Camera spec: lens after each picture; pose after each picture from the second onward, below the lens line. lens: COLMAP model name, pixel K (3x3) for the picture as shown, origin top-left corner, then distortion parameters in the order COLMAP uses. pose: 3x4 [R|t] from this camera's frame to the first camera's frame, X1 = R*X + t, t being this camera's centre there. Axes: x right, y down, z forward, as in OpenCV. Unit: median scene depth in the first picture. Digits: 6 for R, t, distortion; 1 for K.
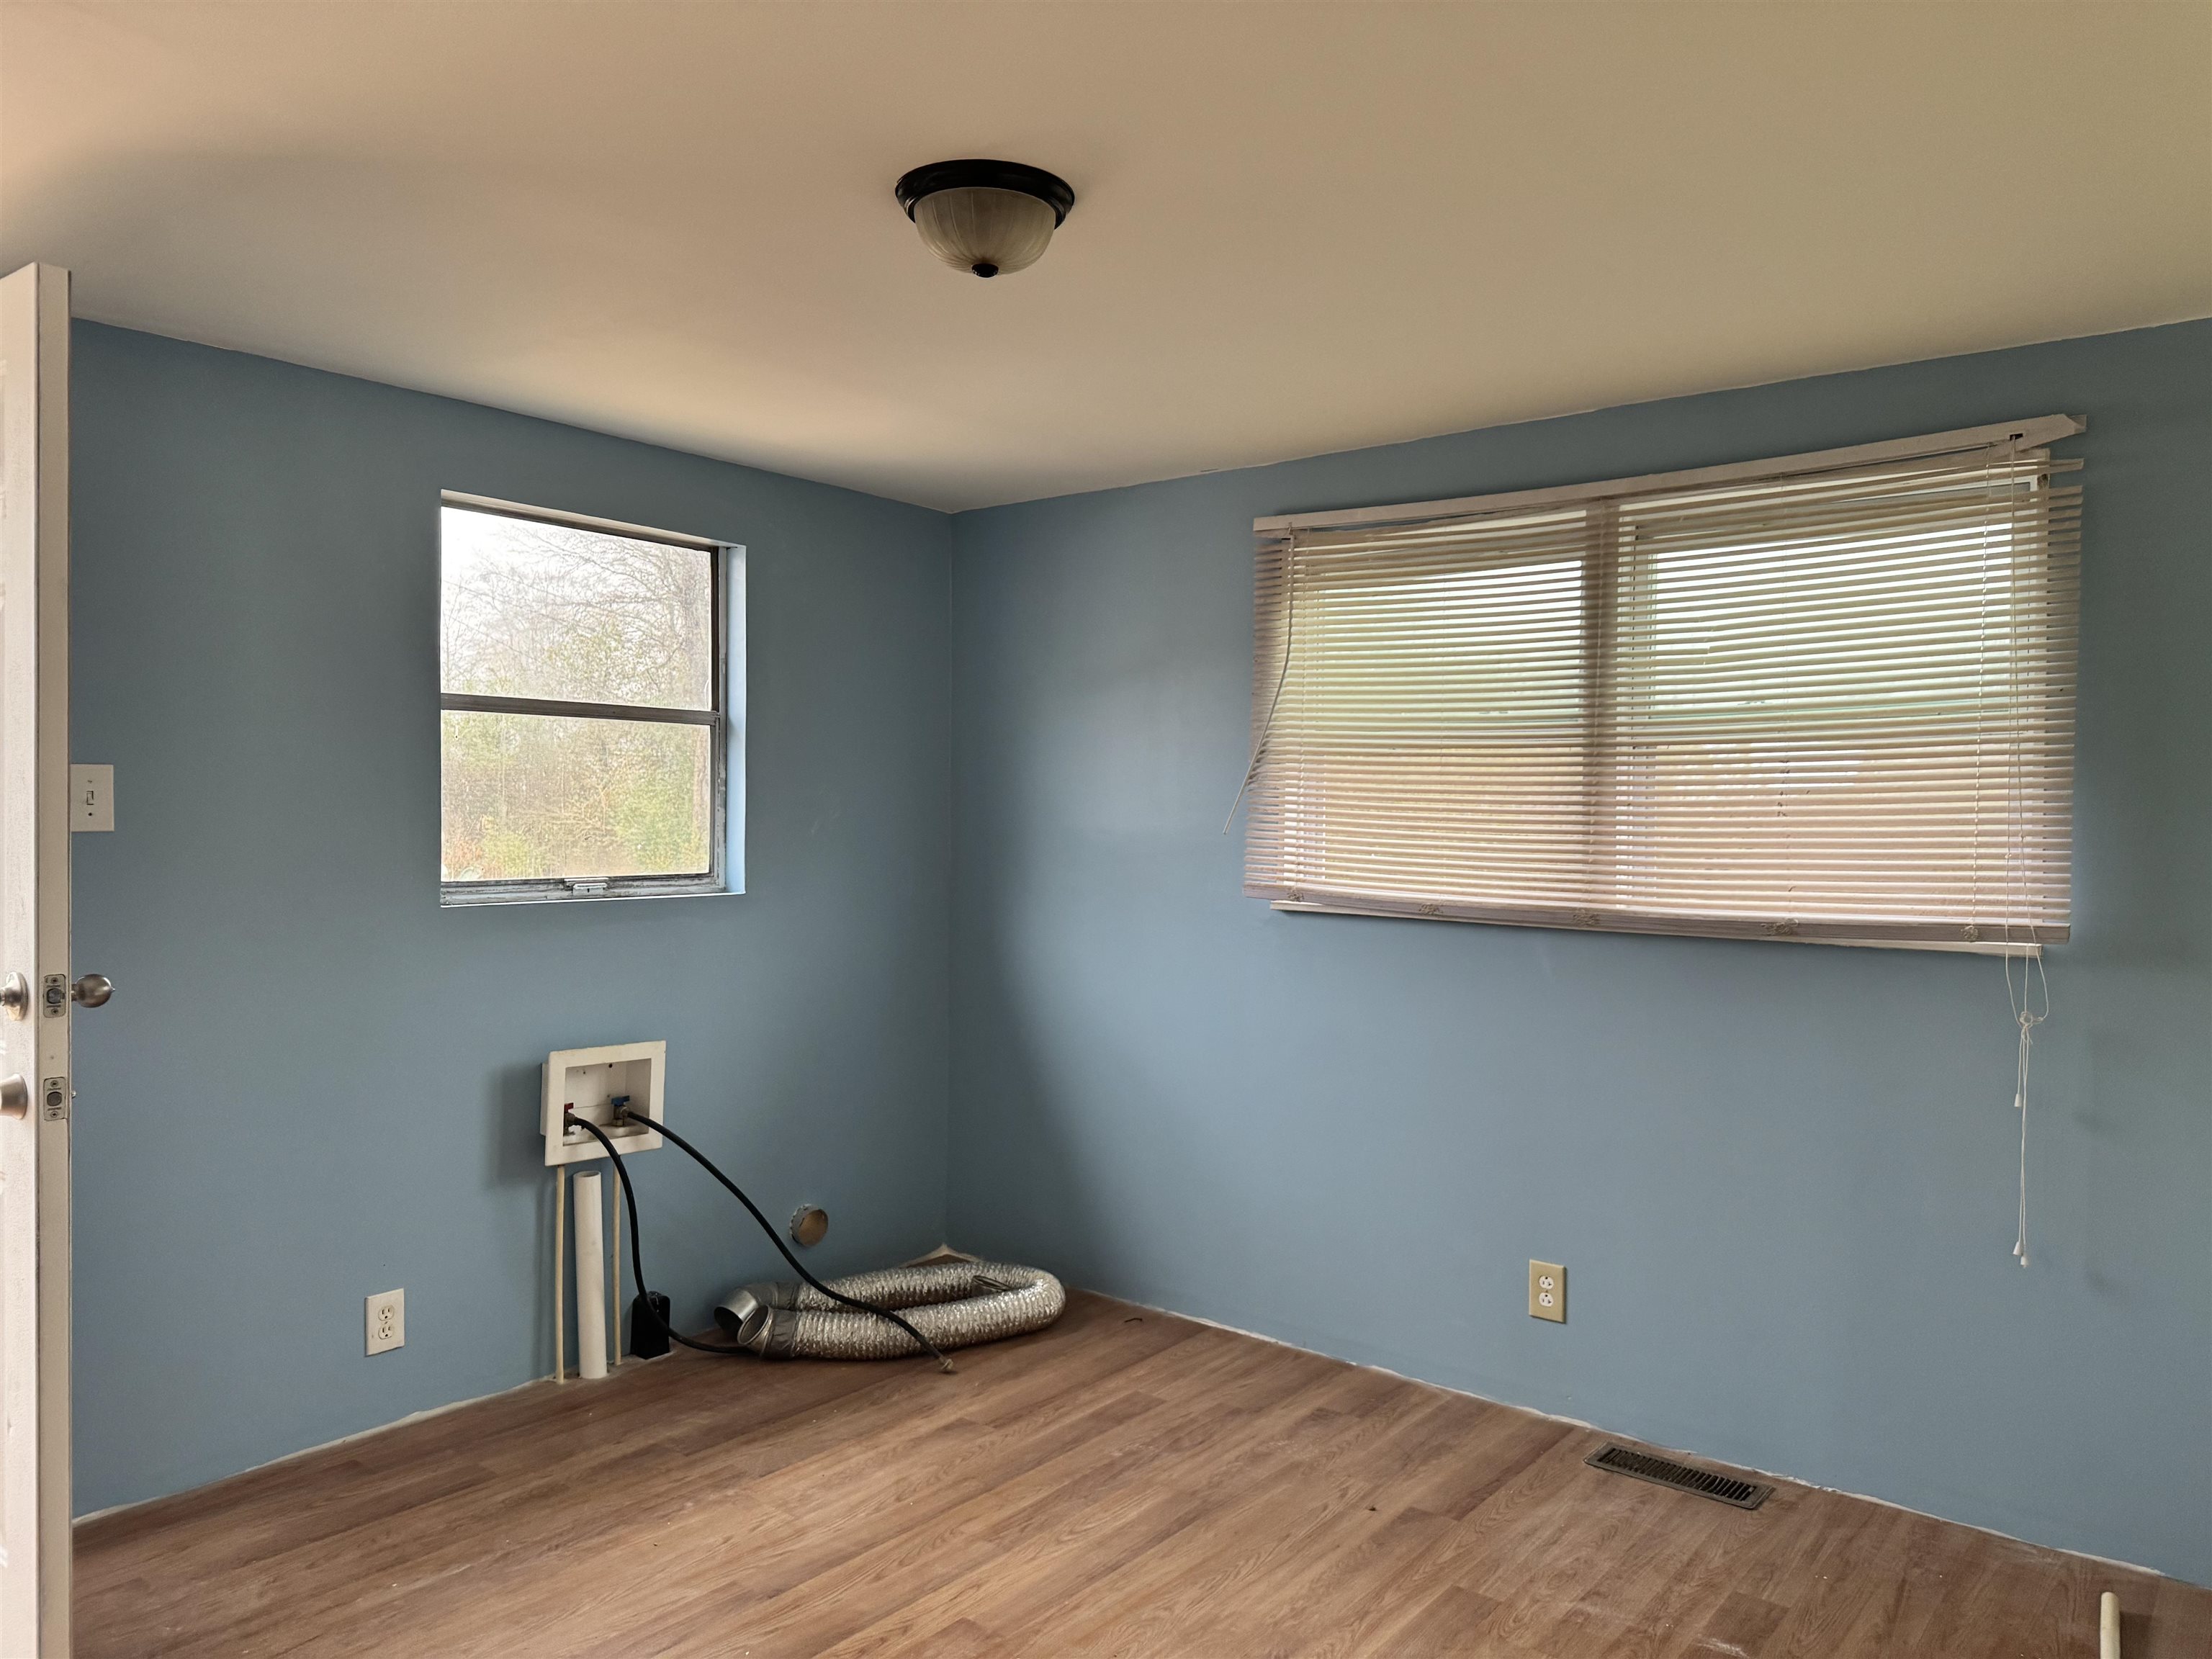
lens RADIAL K [[1615.5, 0, 1106.0], [0, 1615.5, 829.5], [0, 0, 1]] dist [0.087595, -0.007962]
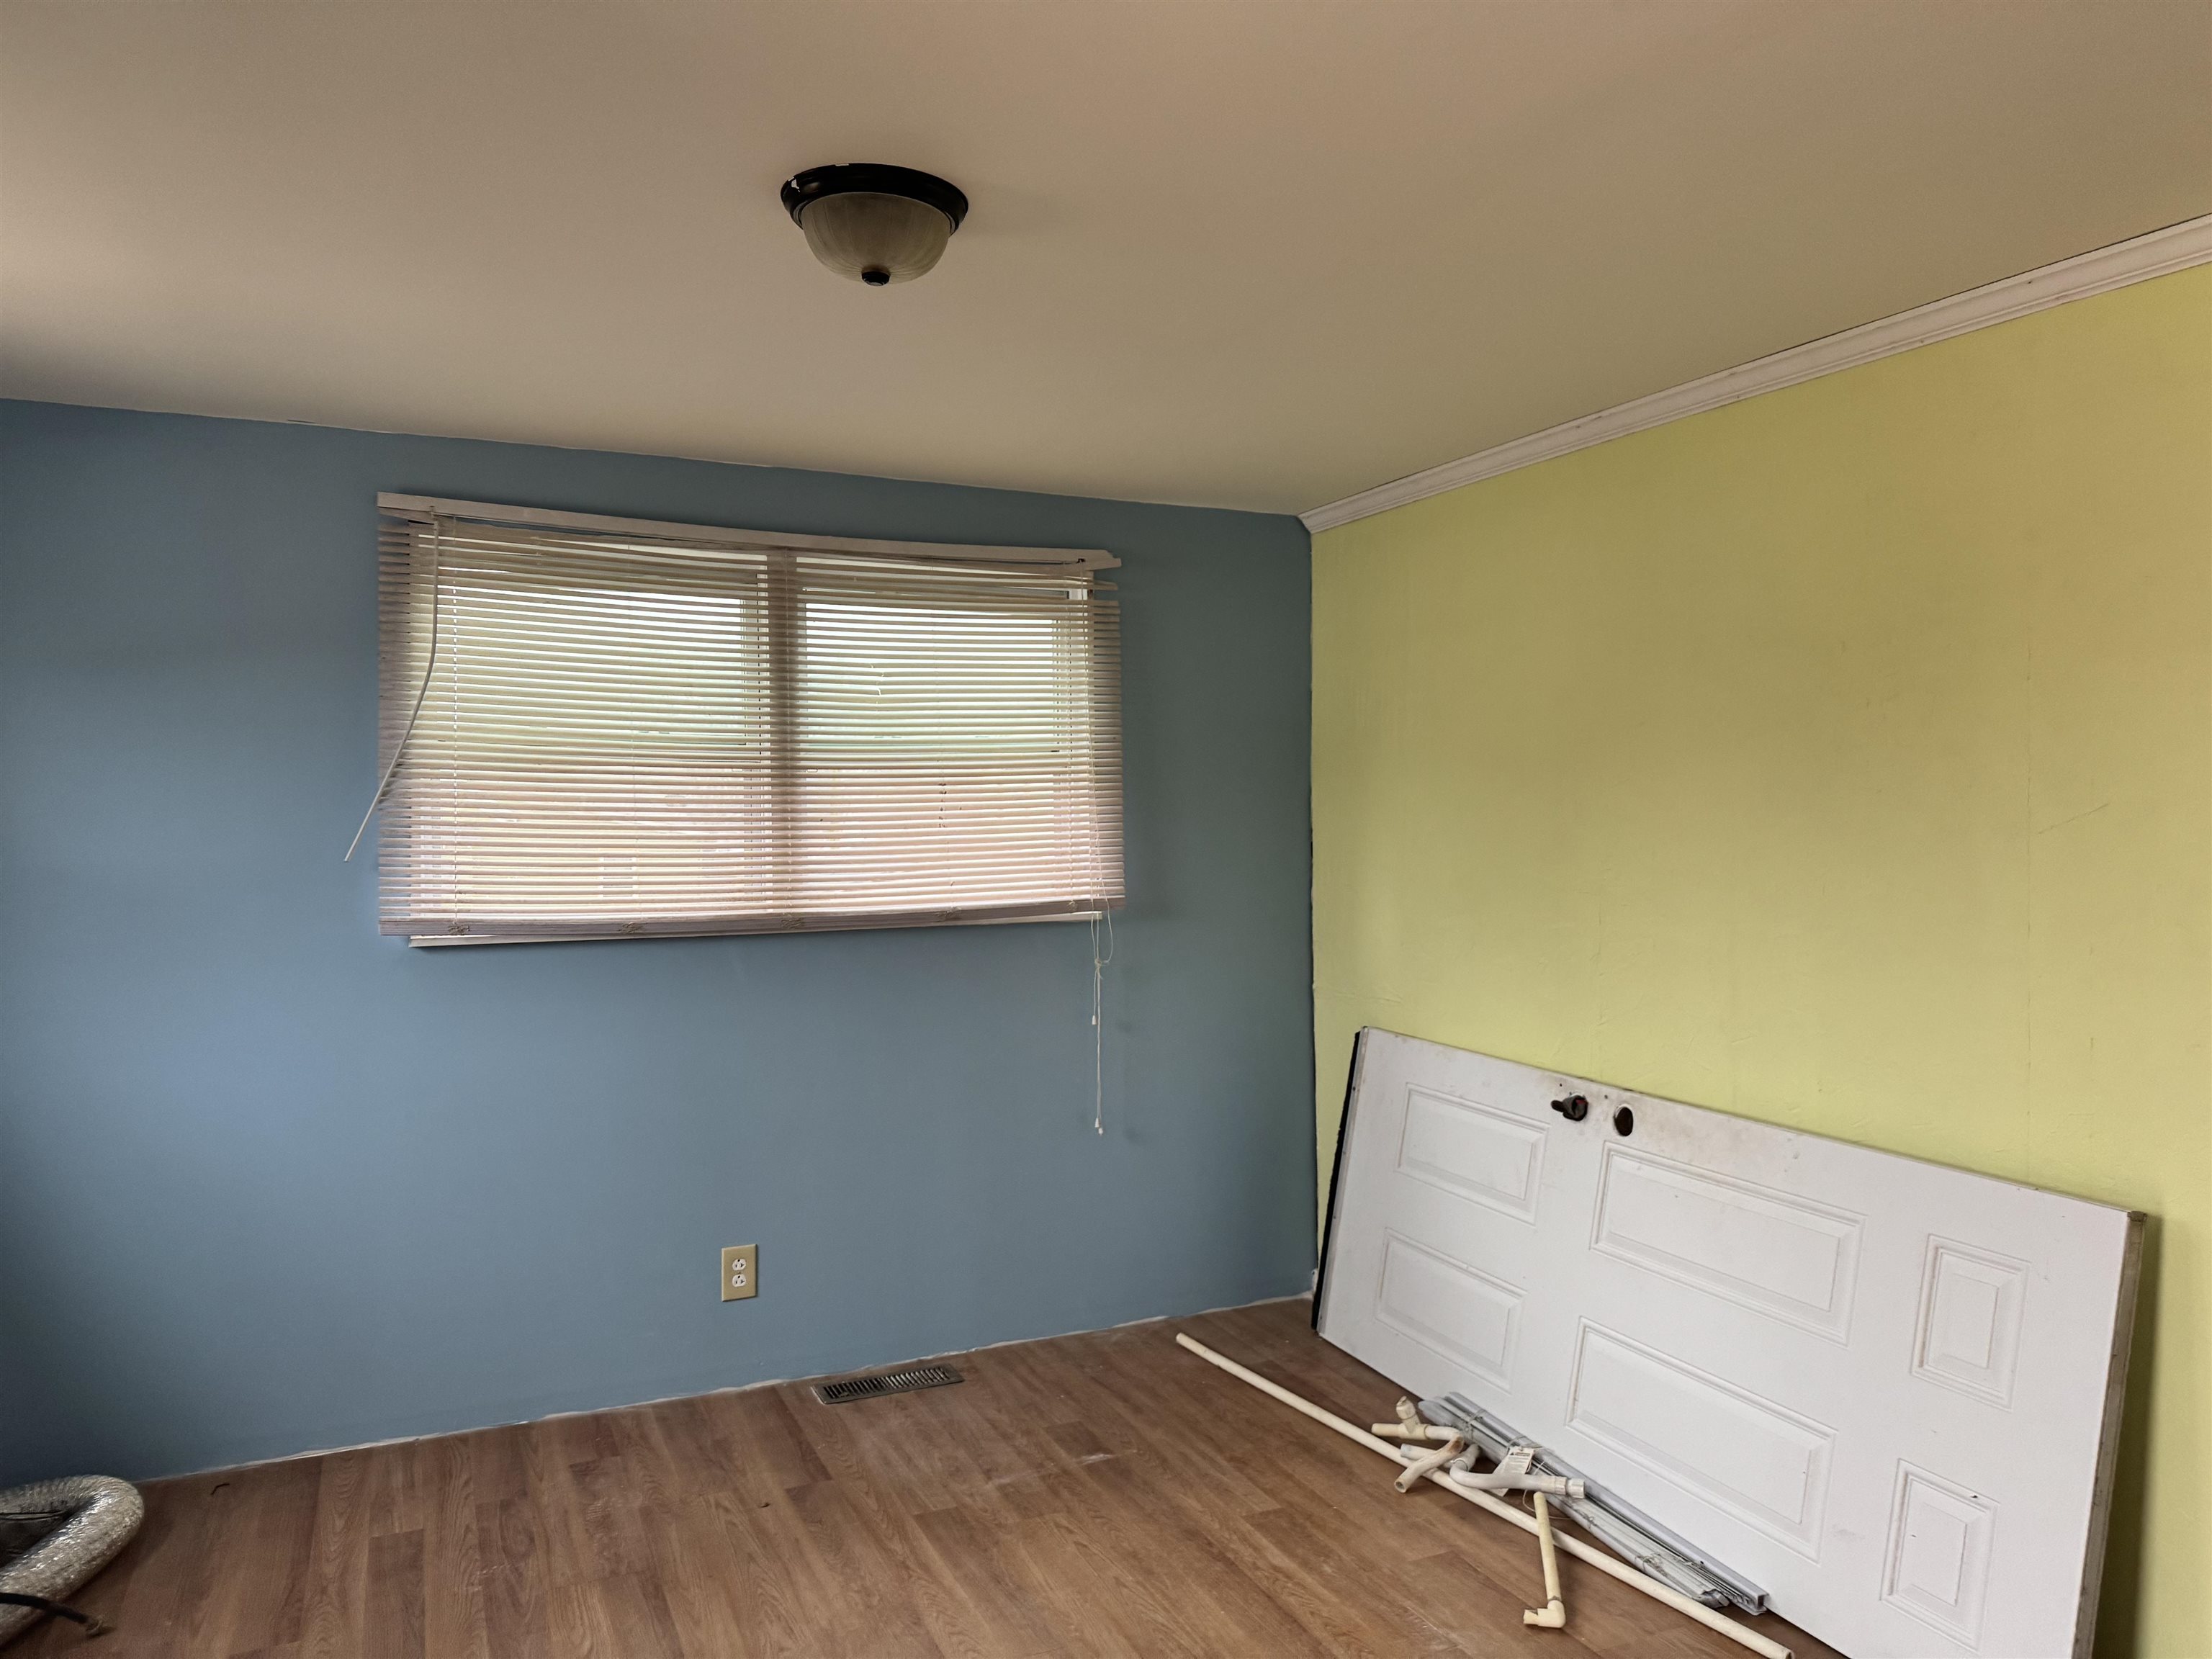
lens RADIAL K [[1584.4, 0, 1106.0], [0, 1584.4, 829.5], [0, 0, 1]] dist [0.157154, -0.082831]
pose [[0.484700, -0.015139, 0.874550, -0.571424], [0.026793, 0.999638, 0.002455, -0.005943], [-0.874270, 0.022242, 0.484930, 0.283059]]
